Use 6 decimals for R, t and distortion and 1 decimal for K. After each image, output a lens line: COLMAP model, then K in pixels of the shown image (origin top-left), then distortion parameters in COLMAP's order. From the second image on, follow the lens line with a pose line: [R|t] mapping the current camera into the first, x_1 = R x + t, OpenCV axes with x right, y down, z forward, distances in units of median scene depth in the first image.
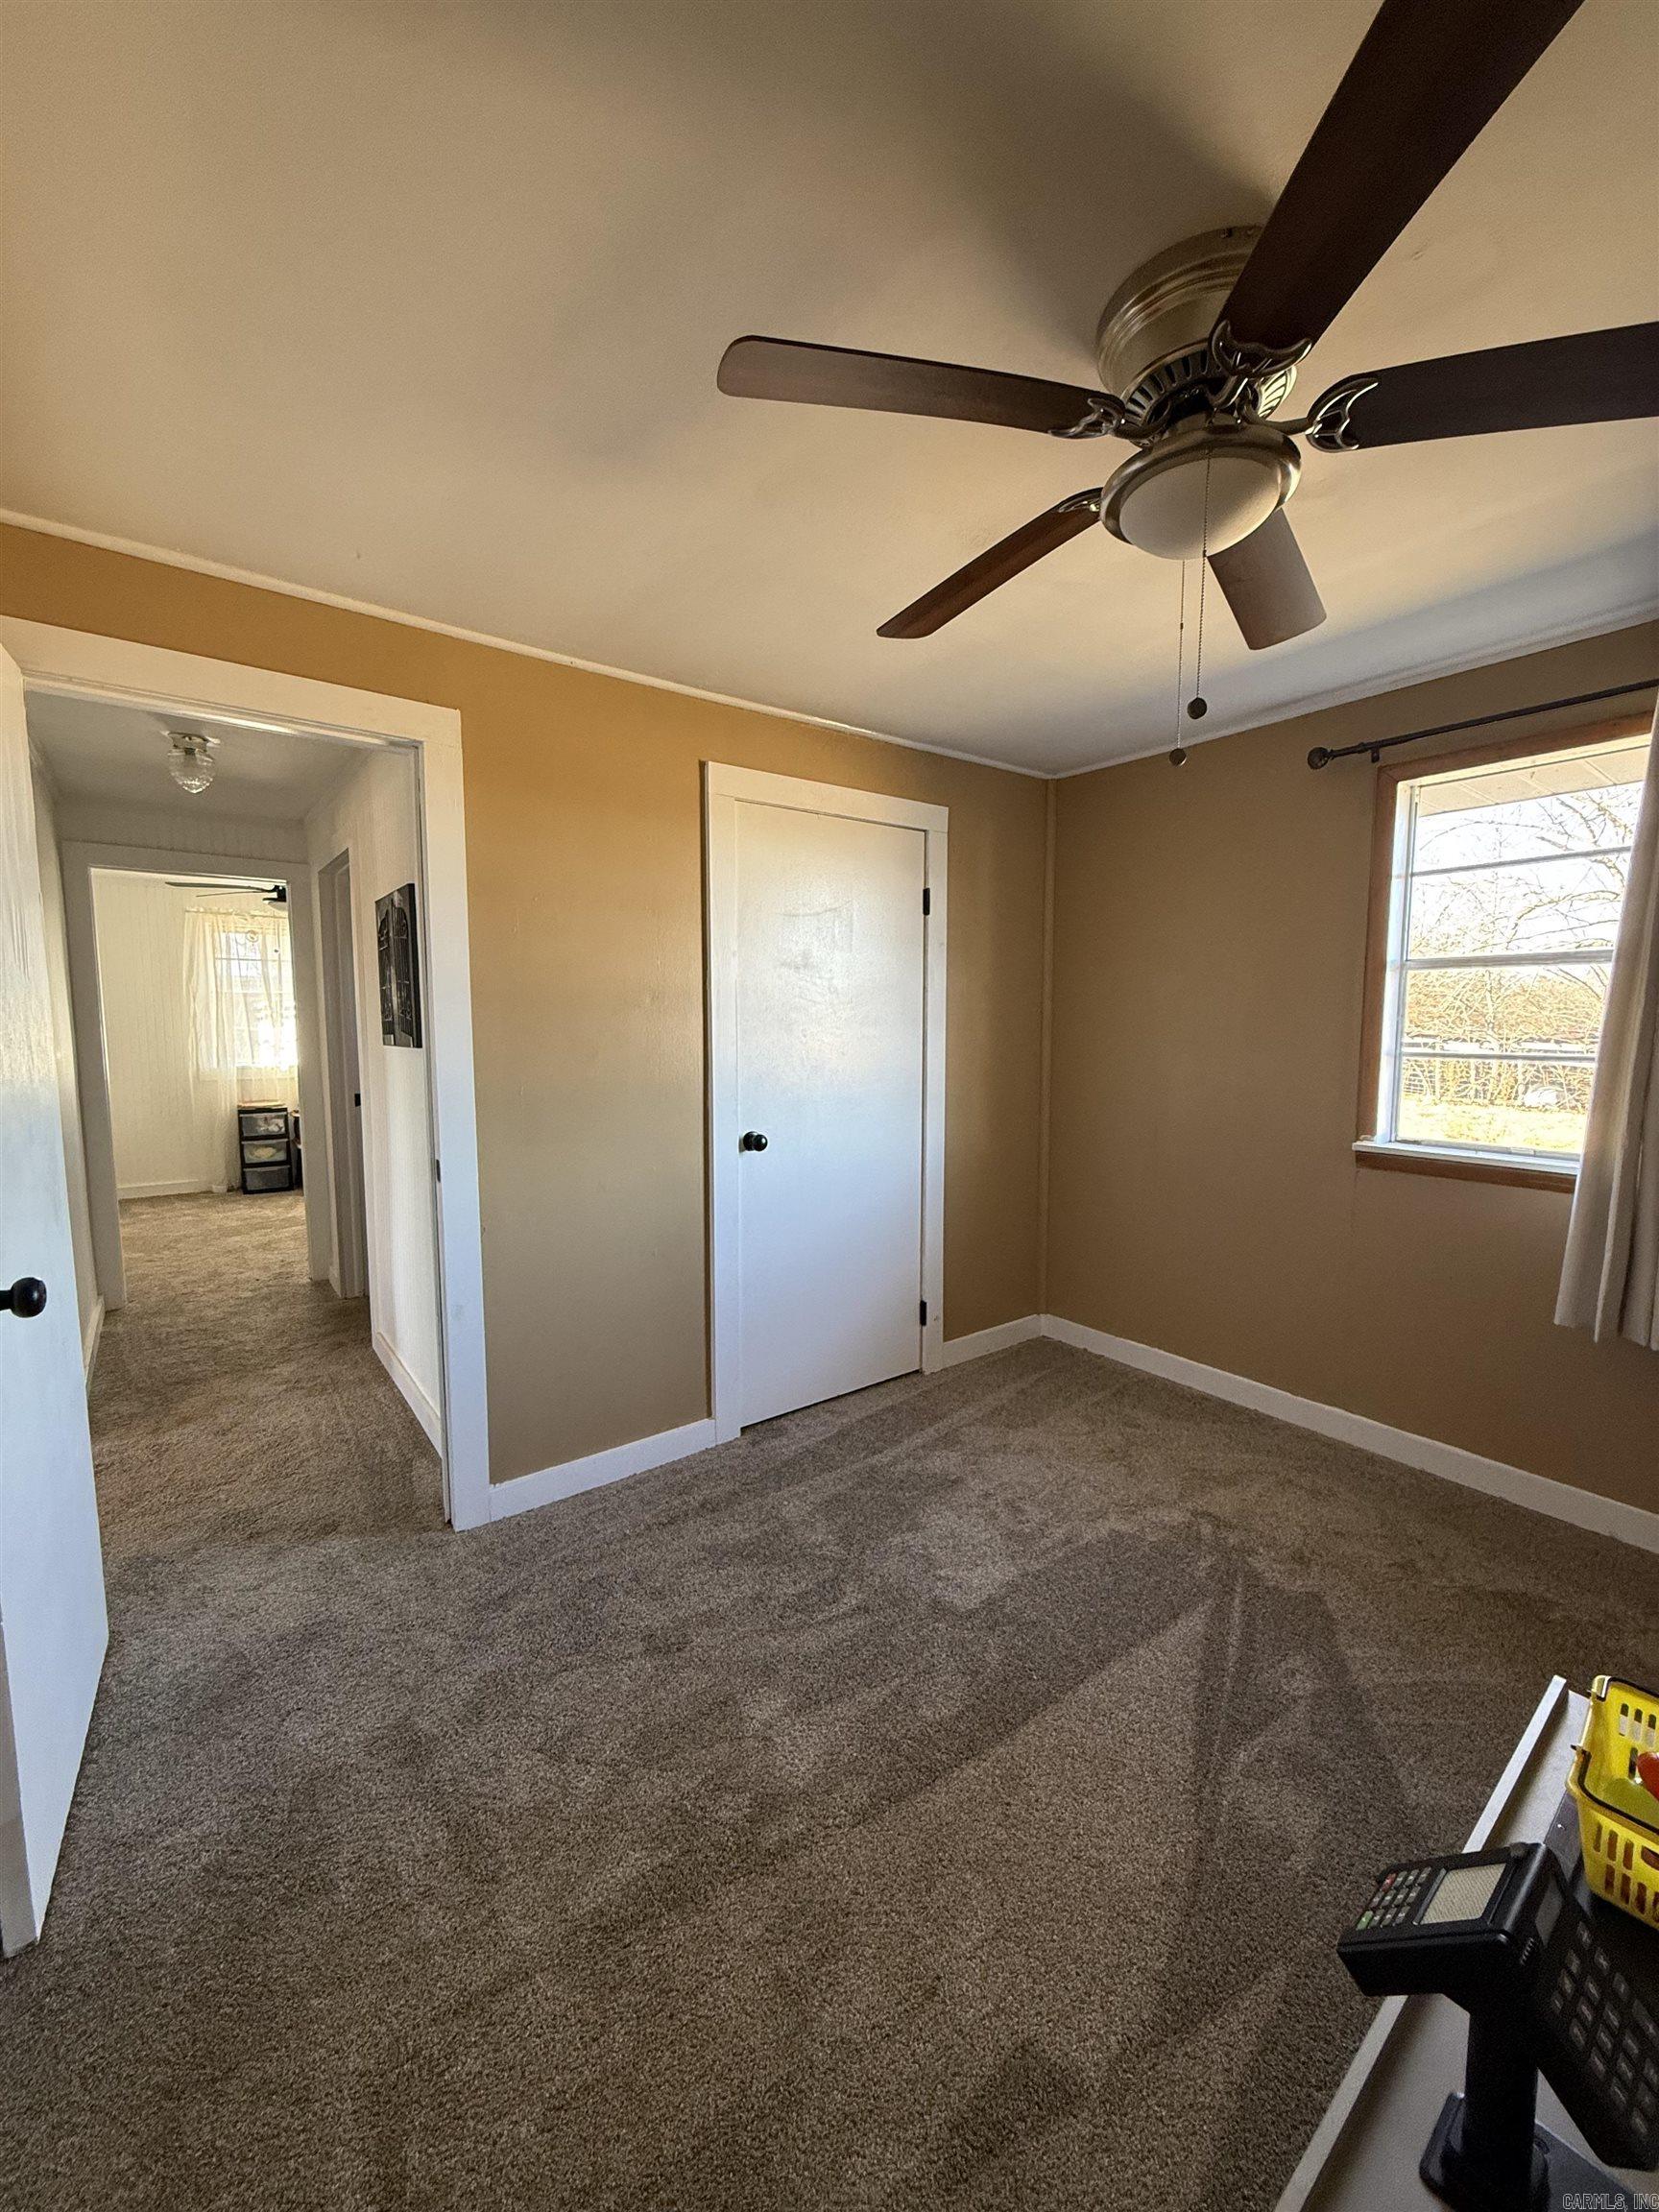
lens RADIAL K [[877.8, 0, 829.5], [0, 877.8, 1106.0], [0, 0, 1]] dist [0.001278, 0.000092]
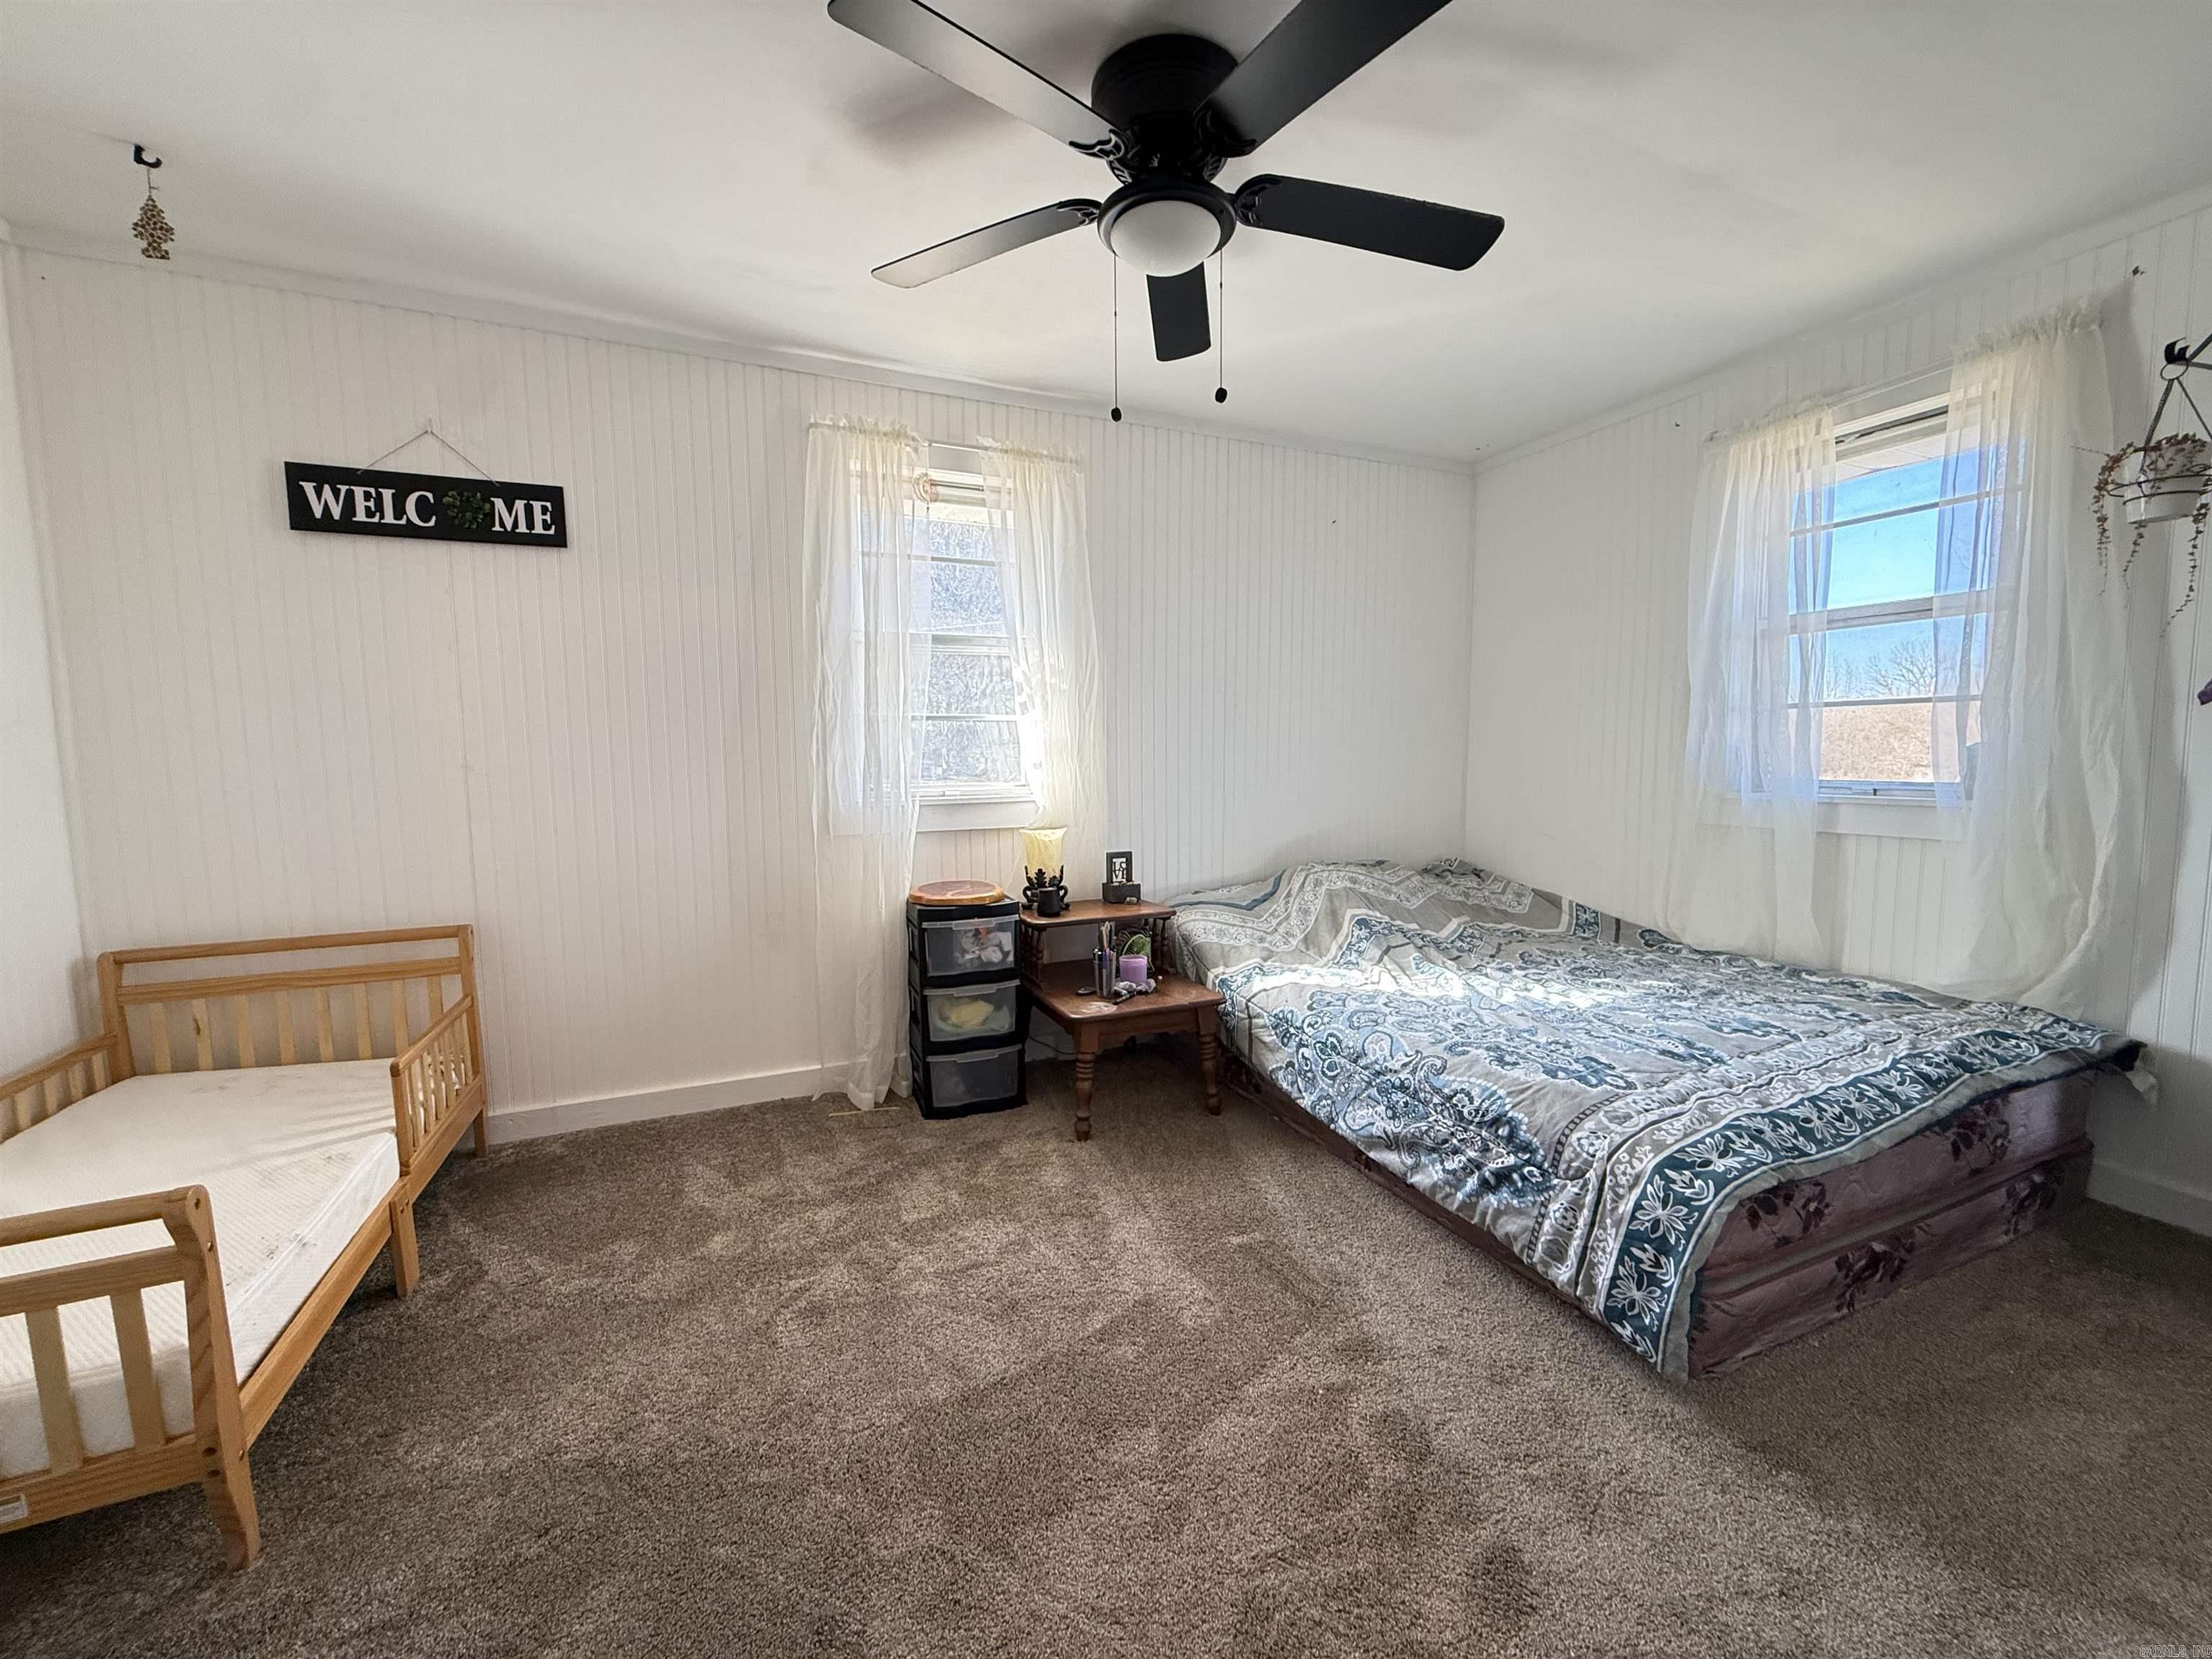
lens RADIAL K [[877.8, 0, 1104.0], [0, 877.8, 834.4], [0, 0, 1]] dist [0.001278, 0.000092]
pose [[0.973359, 0.008688, -0.229123, -0.596429], [-0.010009, 0.999939, -0.004605, -0.035275], [0.229069, 0.006776, 0.973387, 0.750374]]
